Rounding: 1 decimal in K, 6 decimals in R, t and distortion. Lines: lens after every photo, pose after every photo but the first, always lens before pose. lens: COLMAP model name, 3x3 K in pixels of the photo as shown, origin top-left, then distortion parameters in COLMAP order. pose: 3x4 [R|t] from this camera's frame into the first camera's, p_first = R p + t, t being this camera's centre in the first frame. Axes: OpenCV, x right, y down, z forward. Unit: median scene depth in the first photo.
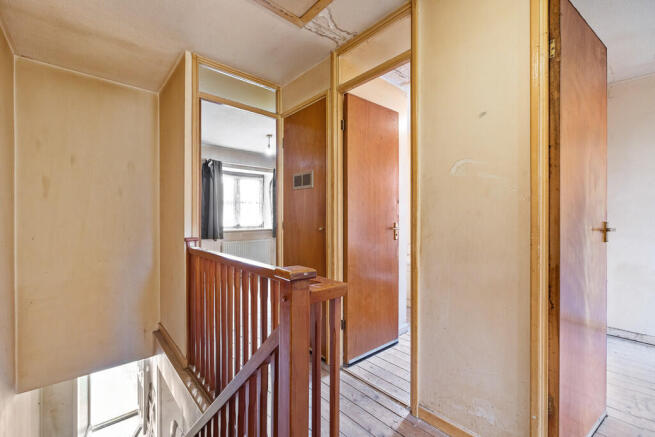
lens RADIAL K [[283.3, 0, 325.4], [0, 283.3, 217.3], [0, 0, 1]] dist [-0.001920, 0.000074]
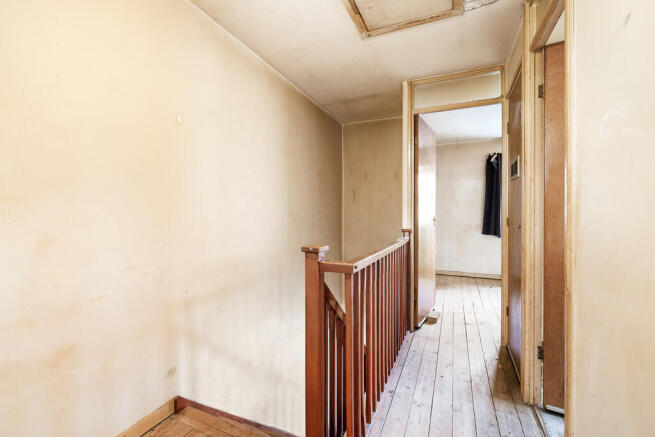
lens RADIAL K [[283.3, 0, 330.1], [0, 283.3, 215.0], [0, 0, 1]] dist [-0.001920, 0.000074]
pose [[0.413953, 0.002799, -0.910294, 0.246349], [0.002625, 0.999987, 0.004269, 0.001272], [0.910294, -0.004157, 0.413941, 0.080055]]
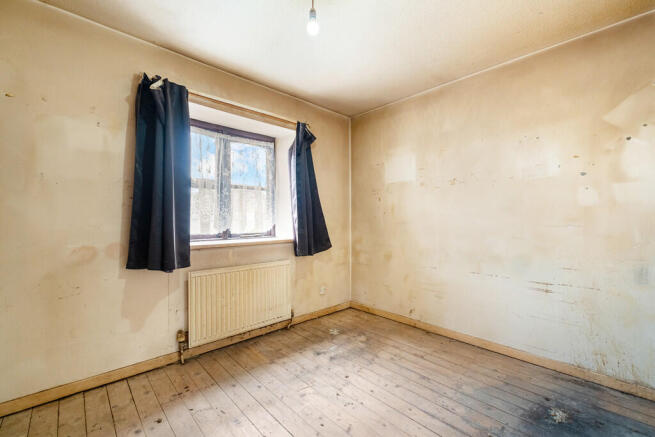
lens RADIAL K [[283.3, 0, 322.8], [0, 283.3, 218.9], [0, 0, 1]] dist [-0.001920, 0.000074]
pose [[0.999912, -0.002698, 0.012993, -0.168354], [0.002757, 0.999986, -0.004488, 0.007632], [-0.012980, 0.004524, 0.999906, 0.579281]]
